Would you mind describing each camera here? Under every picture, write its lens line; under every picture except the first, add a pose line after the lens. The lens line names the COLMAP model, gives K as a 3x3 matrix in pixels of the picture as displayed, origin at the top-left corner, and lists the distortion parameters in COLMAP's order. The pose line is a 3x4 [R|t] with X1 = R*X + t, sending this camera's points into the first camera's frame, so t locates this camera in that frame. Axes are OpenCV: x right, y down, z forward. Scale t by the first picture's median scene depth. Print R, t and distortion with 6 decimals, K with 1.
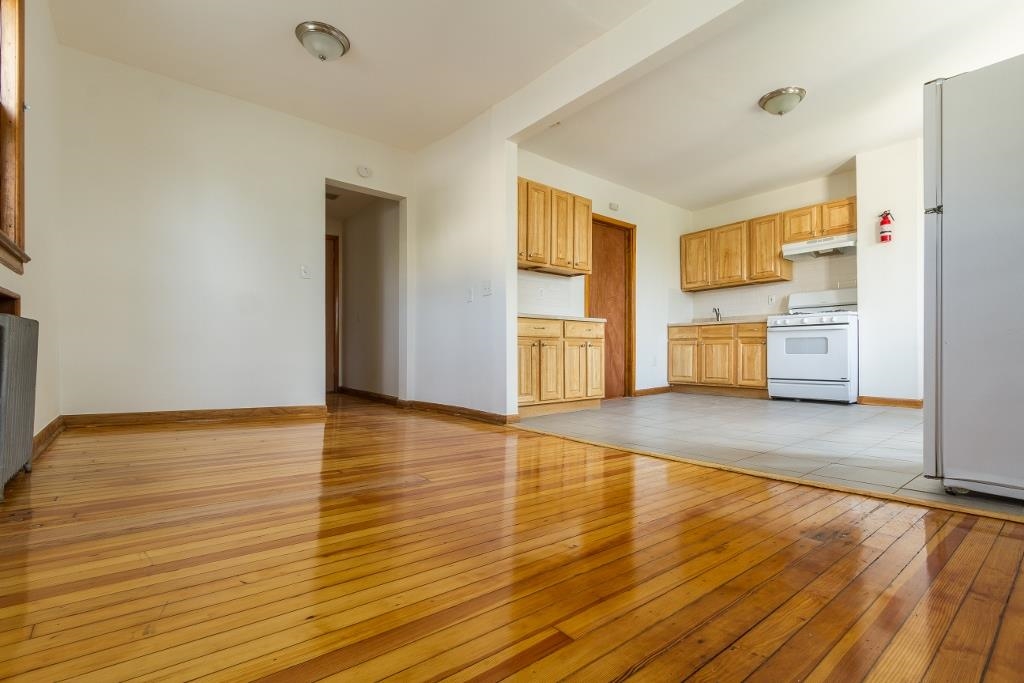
lens RADIAL K [[474.7, 0, 527.1], [0, 474.7, 351.7], [0, 0, 1]] dist [0.006291, -0.000506]
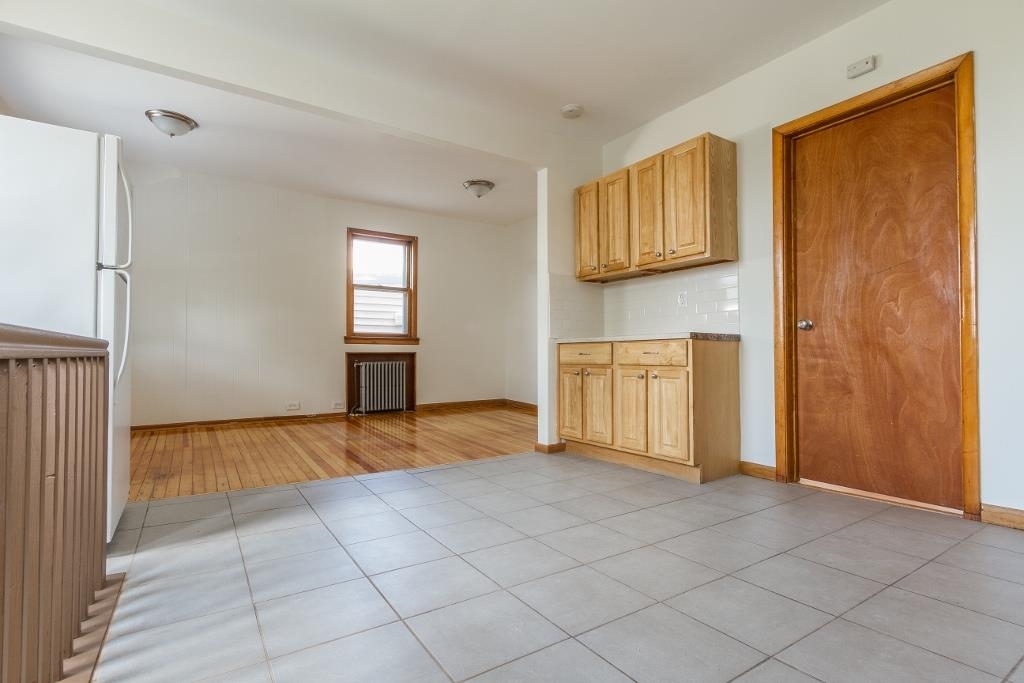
lens RADIAL K [[474.7, 0, 519.9], [0, 474.7, 346.1], [0, 0, 1]] dist [0.006291, -0.000506]
pose [[-0.109827, -0.018027, -0.993787, 0.737802], [0.002424, 0.999828, -0.018404, -0.040040], [0.993948, -0.004431, -0.109764, 0.817271]]
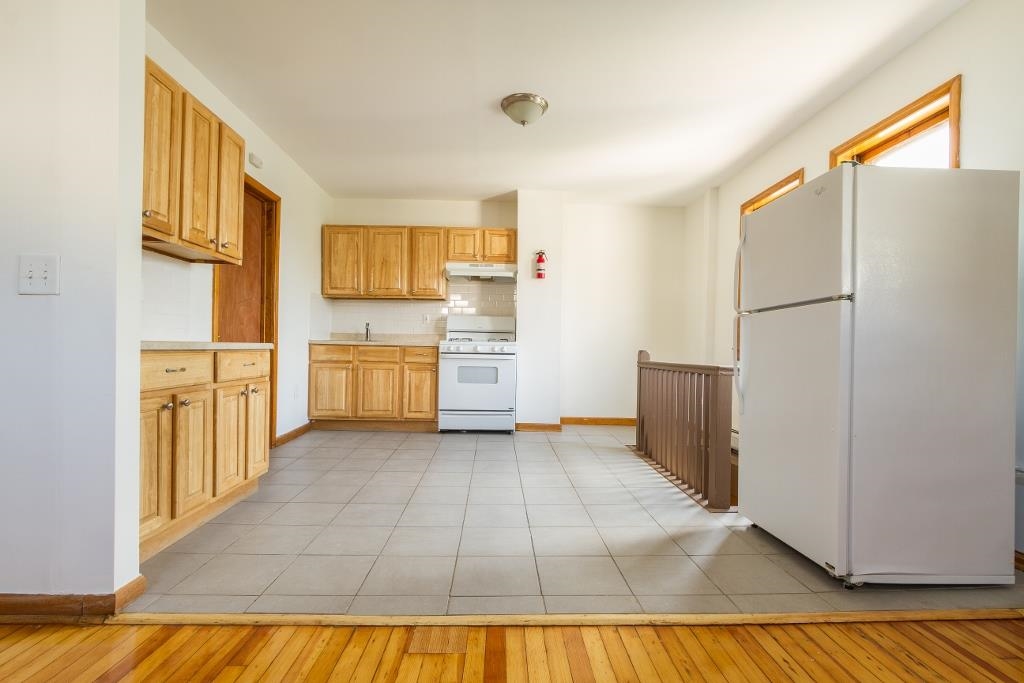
lens RADIAL K [[474.7, 0, 513.3], [0, 474.7, 352.1], [0, 0, 1]] dist [0.006291, -0.000506]
pose [[0.618663, 0.010310, 0.785589, -0.118587], [-0.025732, 0.999643, 0.007145, -0.067083], [-0.785235, -0.024635, 0.618707, 0.357338]]
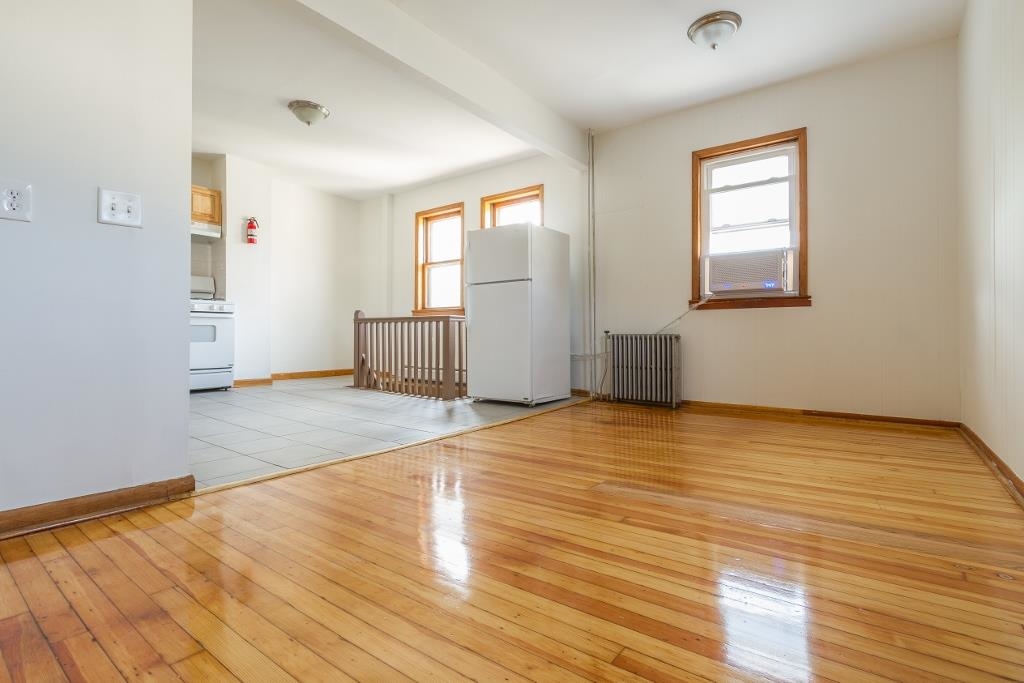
lens RADIAL K [[474.7, 0, 522.7], [0, 474.7, 322.4], [0, 0, 1]] dist [0.006291, -0.000506]
pose [[-0.227843, 0.024769, 0.973383, -0.479502], [-0.010077, 0.999563, -0.027793, -0.014731], [-0.973646, -0.016141, -0.227494, 0.582942]]
